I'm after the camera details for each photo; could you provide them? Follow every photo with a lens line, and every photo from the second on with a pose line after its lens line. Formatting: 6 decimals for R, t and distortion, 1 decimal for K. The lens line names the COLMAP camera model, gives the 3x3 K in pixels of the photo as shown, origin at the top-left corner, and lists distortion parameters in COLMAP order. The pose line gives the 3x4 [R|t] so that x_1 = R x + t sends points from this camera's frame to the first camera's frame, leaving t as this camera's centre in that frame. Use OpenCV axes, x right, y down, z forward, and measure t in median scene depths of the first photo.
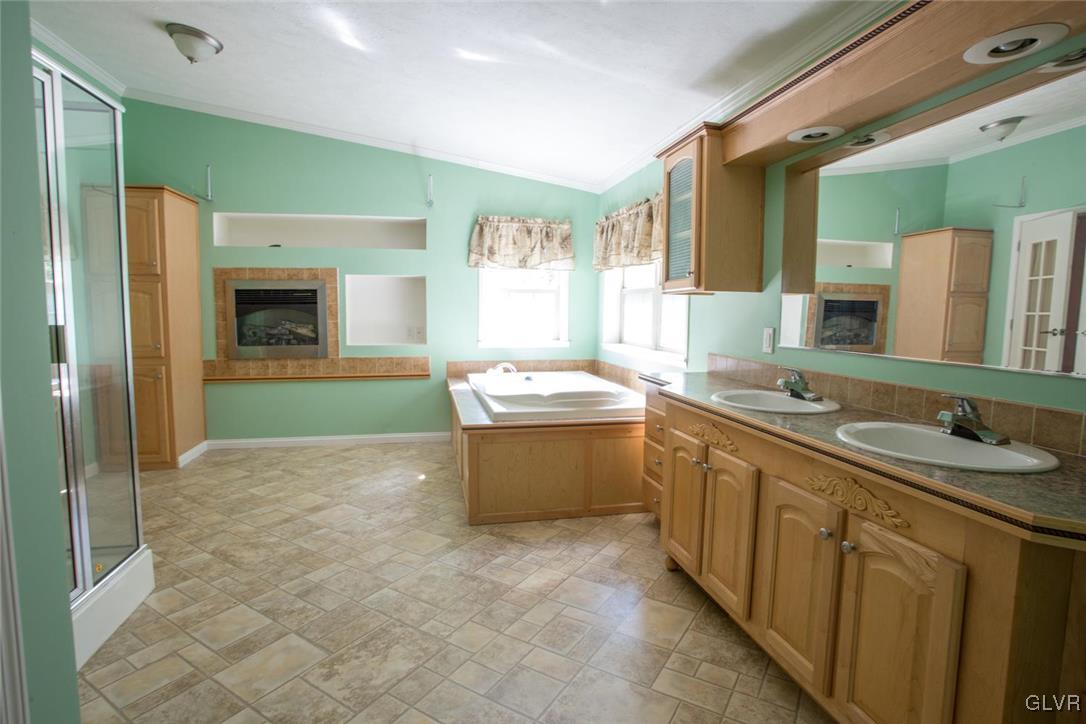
lens RADIAL K [[543.0, 0, 539.4], [0, 543.0, 364.6], [0, 0, 1]] dist [-0.014798, 0.000154]
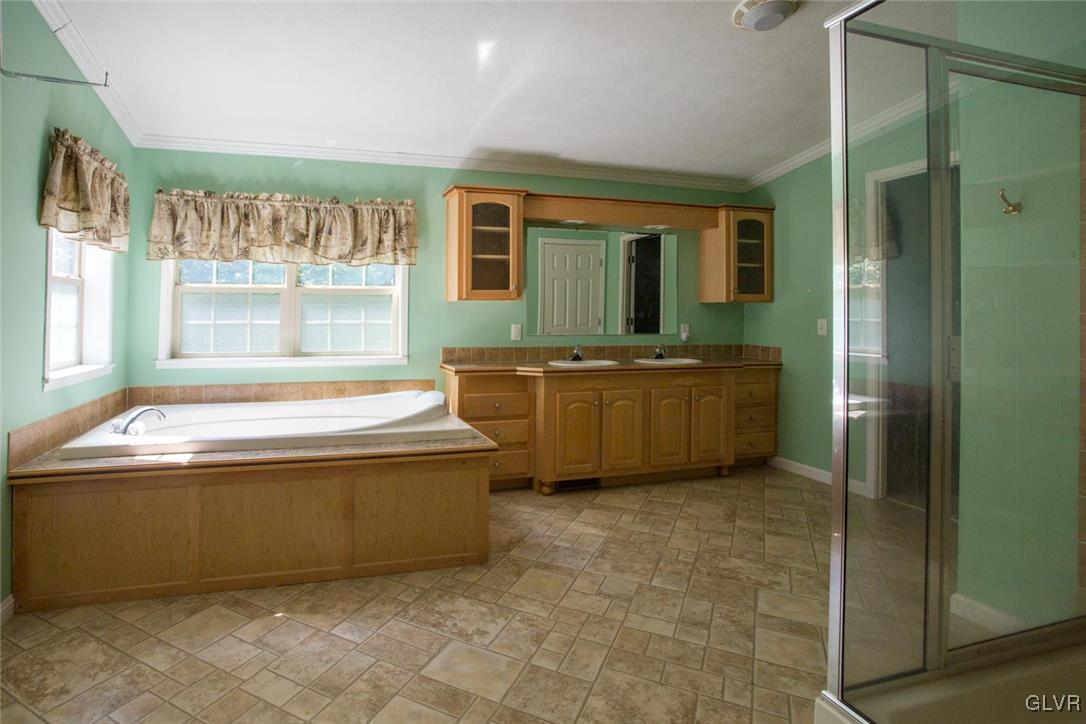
lens RADIAL K [[543.0, 0, 502.4], [0, 543.0, 319.5], [0, 0, 1]] dist [-0.014798, 0.000154]
pose [[-0.114728, -0.004528, 0.993387, -1.154107], [0.082430, 0.996498, 0.014062, -0.107849], [-0.989971, 0.083499, -0.113953, 1.245083]]
